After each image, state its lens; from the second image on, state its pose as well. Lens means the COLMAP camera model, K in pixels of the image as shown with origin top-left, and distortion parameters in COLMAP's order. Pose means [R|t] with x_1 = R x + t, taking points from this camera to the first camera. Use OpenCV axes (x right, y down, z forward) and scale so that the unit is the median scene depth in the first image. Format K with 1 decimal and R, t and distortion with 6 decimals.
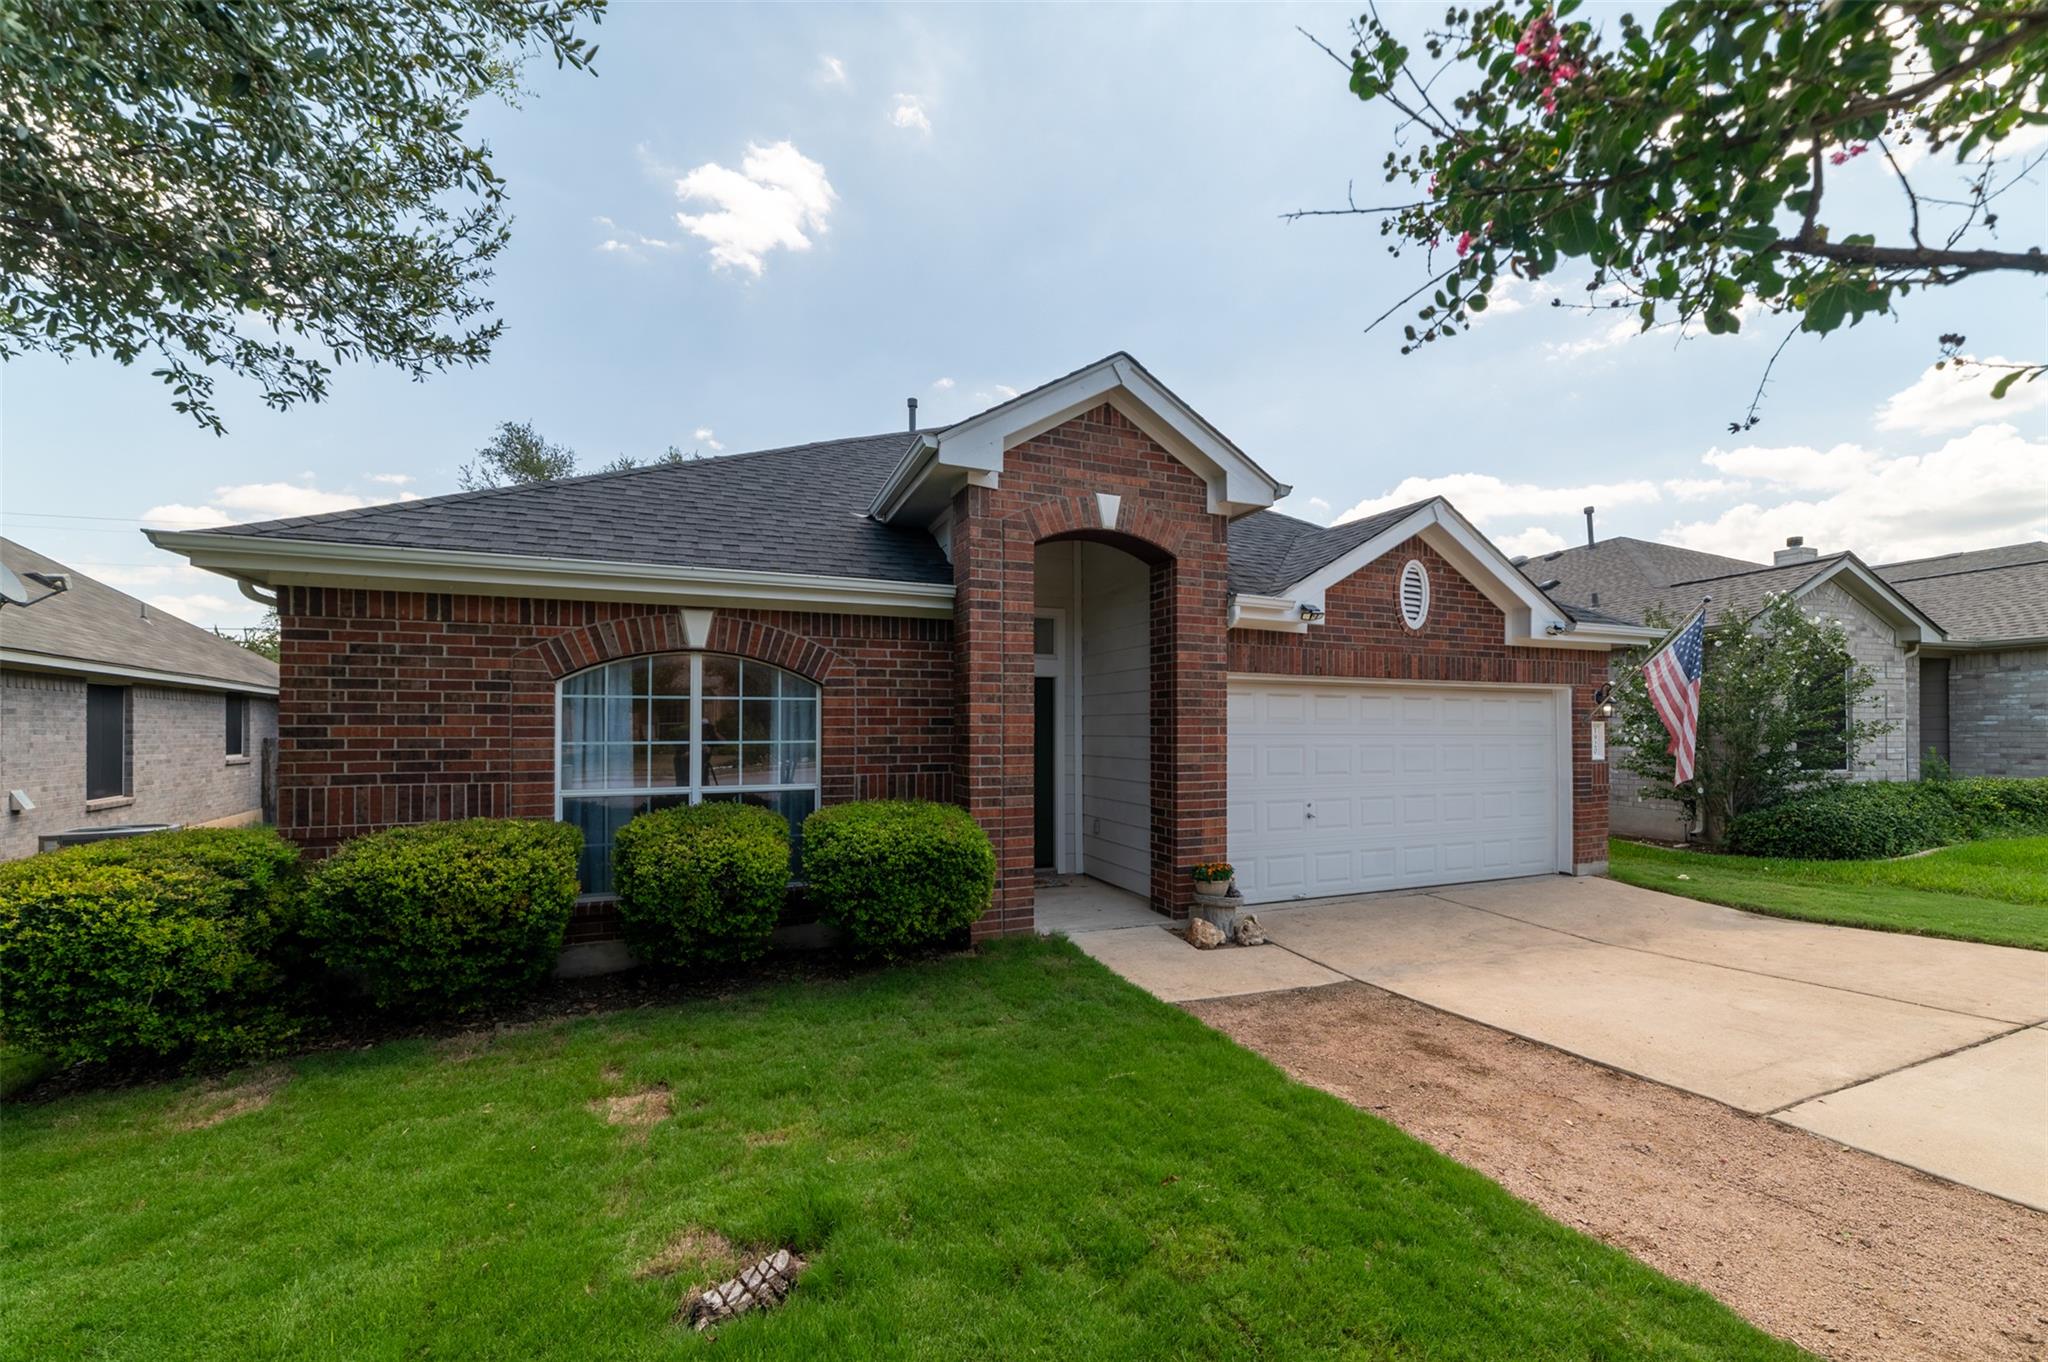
lens RADIAL K [[815.9, 0, 1026.7], [0, 815.9, 698.4], [0, 0, 1]] dist [-0.000443, 0.000298]
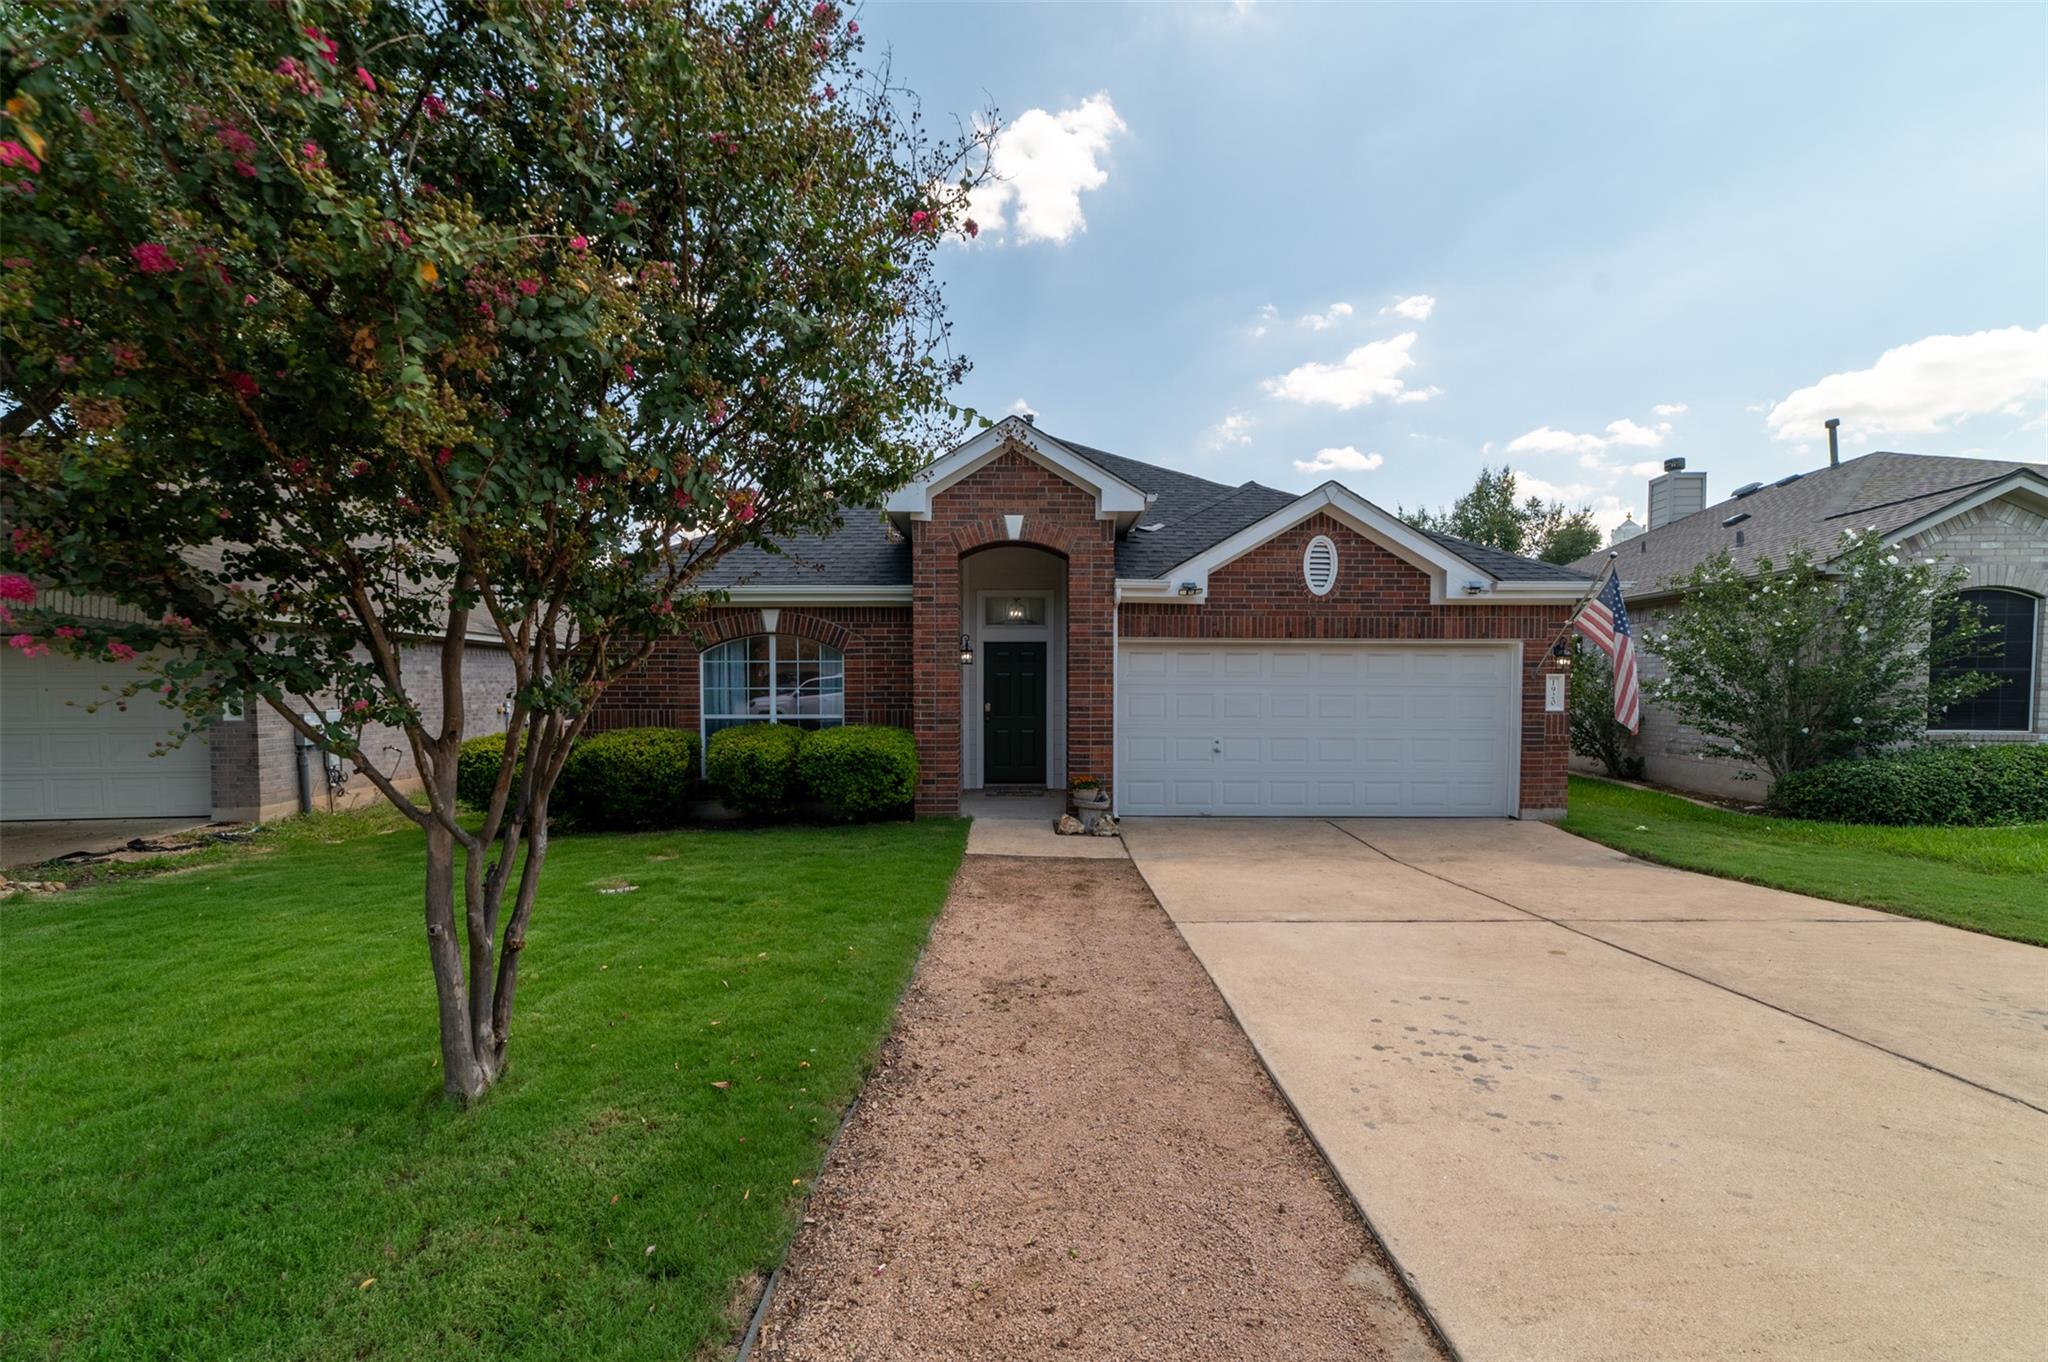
lens RADIAL K [[815.9, 0, 1020.9], [0, 815.9, 676.6], [0, 0, 1]] dist [-0.000443, 0.000298]
pose [[0.913101, -0.002025, -0.407728, 0.676335], [0.013601, 0.999582, 0.025495, -0.005273], [0.407506, -0.028826, 0.912748, -0.292745]]
